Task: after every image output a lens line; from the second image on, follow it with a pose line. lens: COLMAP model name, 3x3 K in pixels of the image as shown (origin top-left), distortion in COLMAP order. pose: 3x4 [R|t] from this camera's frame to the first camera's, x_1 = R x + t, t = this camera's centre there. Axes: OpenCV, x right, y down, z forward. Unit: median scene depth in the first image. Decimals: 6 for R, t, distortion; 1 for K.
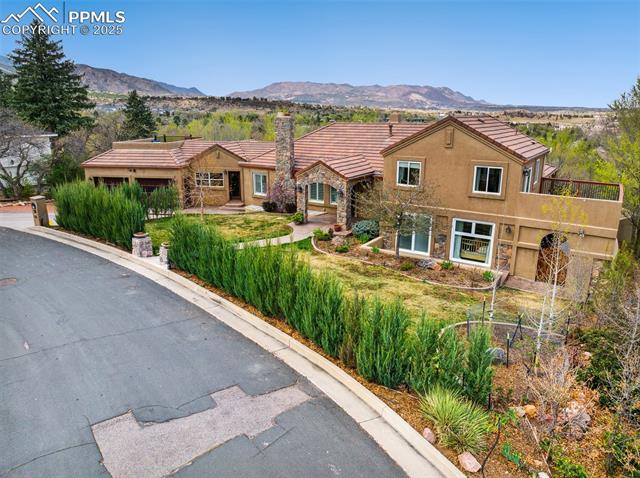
lens RADIAL K [[450.4, 0, 322.3], [0, 450.4, 237.0], [0, 0, 1]] dist [-0.031090, -0.006275]
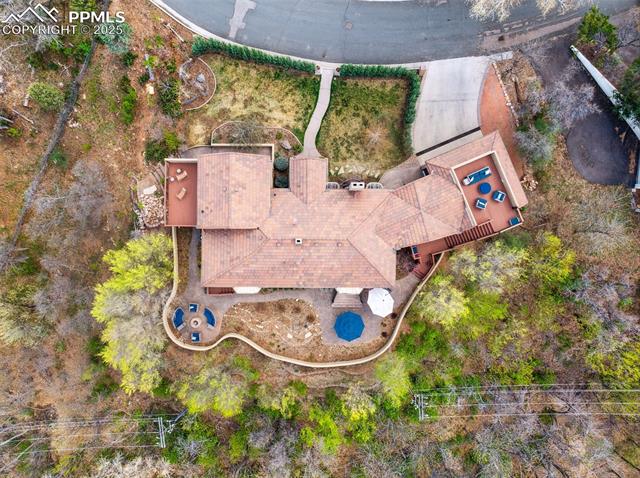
lens RADIAL K [[450.4, 0, 322.3], [0, 450.4, 237.0], [0, 0, 1]] dist [-0.031090, -0.006275]
pose [[-0.839645, 0.542812, -0.018754, 0.184342], [-0.155367, -0.206956, 0.965935, -2.325540], [0.520440, 0.813956, 0.258104, 0.986800]]
